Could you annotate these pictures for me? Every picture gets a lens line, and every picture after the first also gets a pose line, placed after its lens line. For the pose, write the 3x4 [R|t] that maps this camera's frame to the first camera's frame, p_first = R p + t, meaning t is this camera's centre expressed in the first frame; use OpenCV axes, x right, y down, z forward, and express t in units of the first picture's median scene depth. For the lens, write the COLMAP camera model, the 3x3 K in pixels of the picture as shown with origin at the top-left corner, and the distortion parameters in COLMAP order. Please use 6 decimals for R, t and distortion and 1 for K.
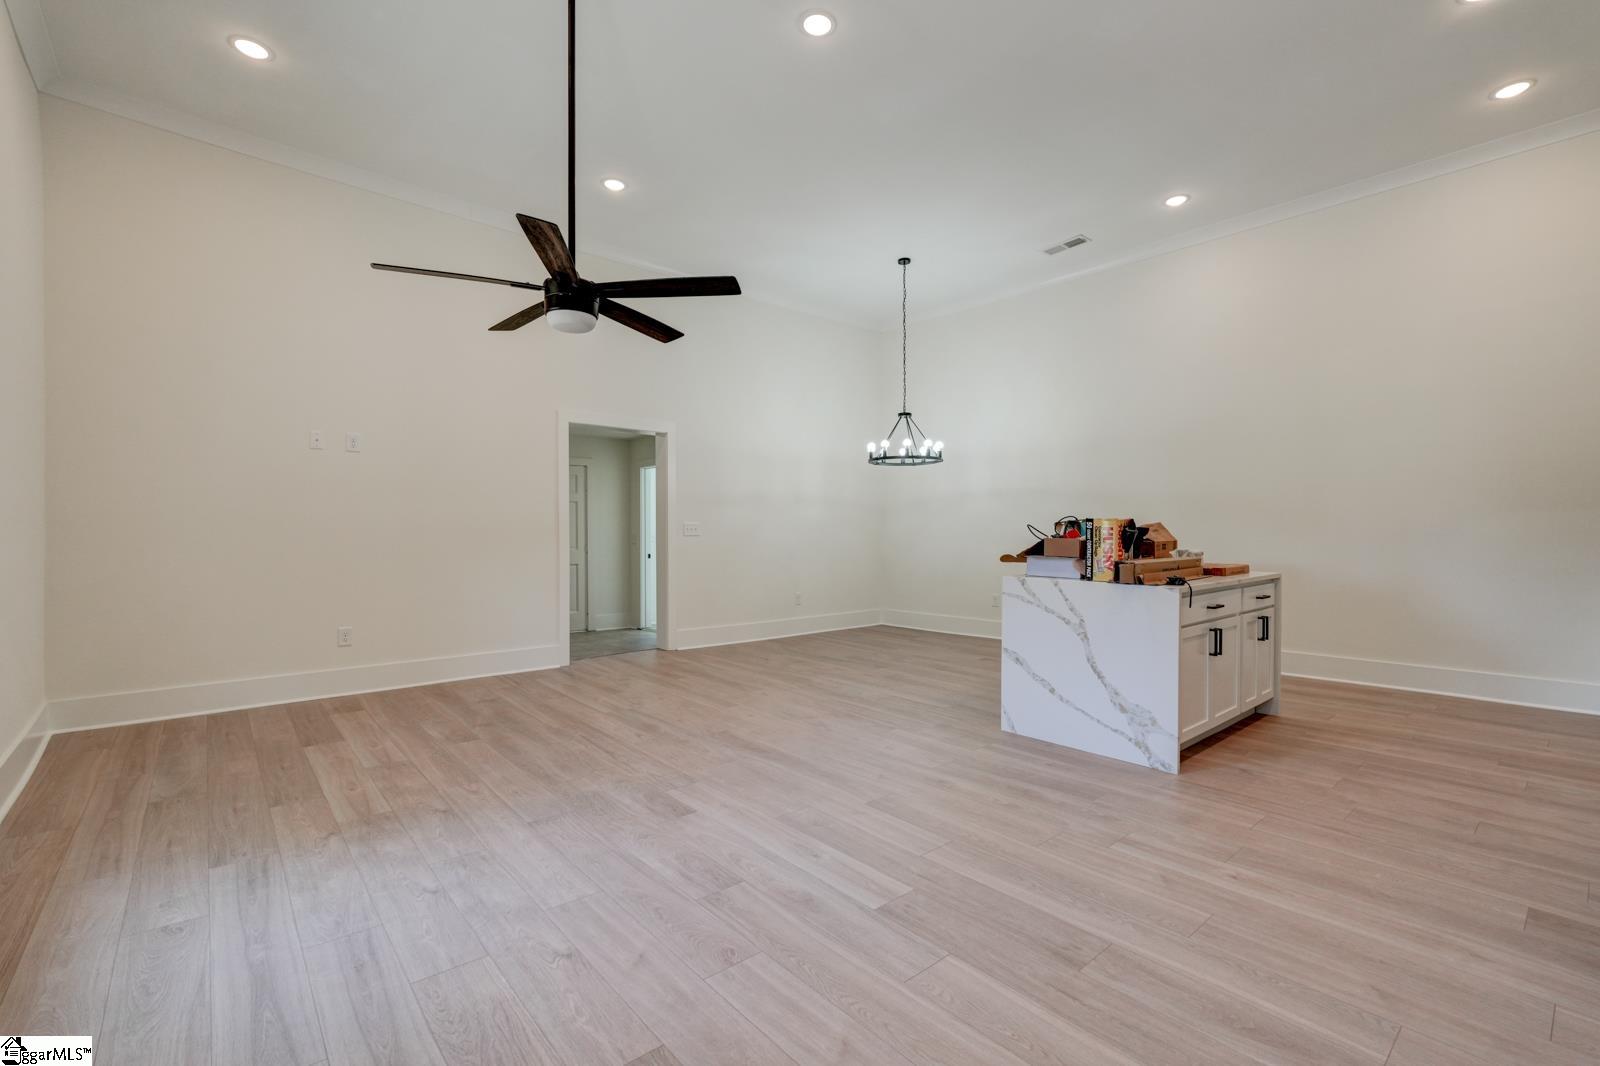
lens RADIAL K [[699.7, 0, 805.9], [0, 699.7, 537.6], [0, 0, 1]] dist [0.004985, -0.000084]
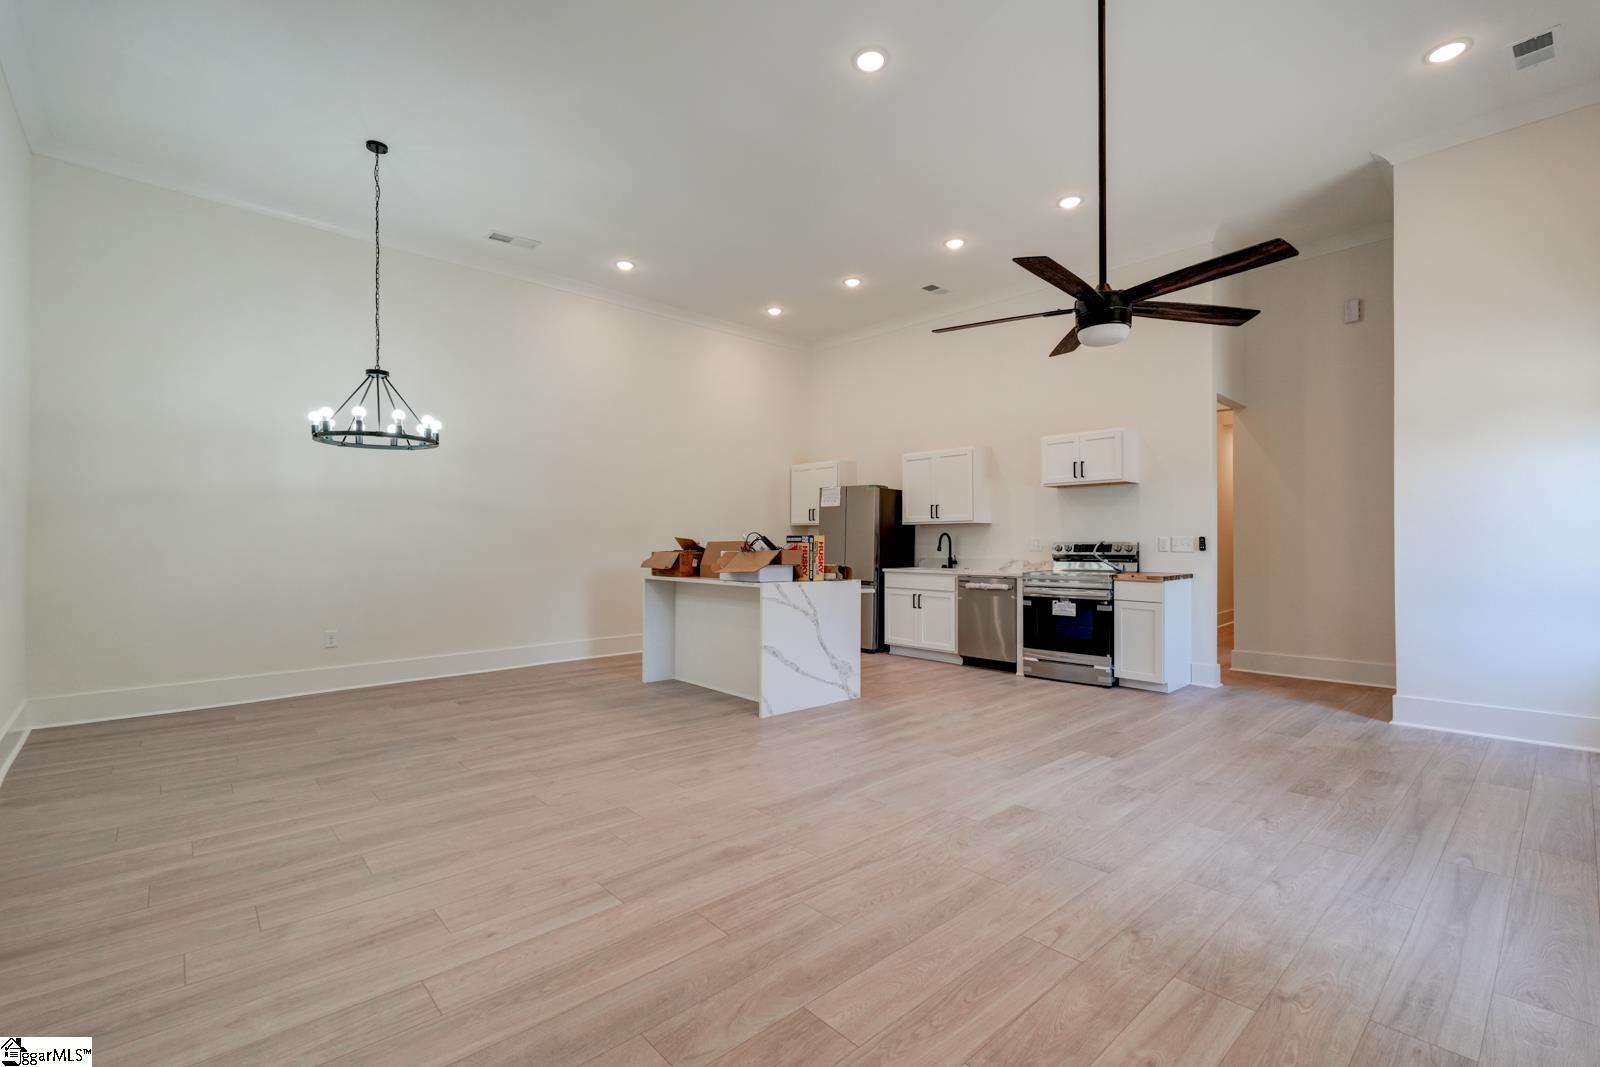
lens RADIAL K [[699.7, 0, 802.9], [0, 699.7, 539.2], [0, 0, 1]] dist [0.004985, -0.000084]
pose [[-0.027041, 0.007396, 0.999607, -0.989654], [0.007512, 0.999946, -0.007195, -0.010886], [-0.999606, 0.007314, -0.027095, 1.090154]]
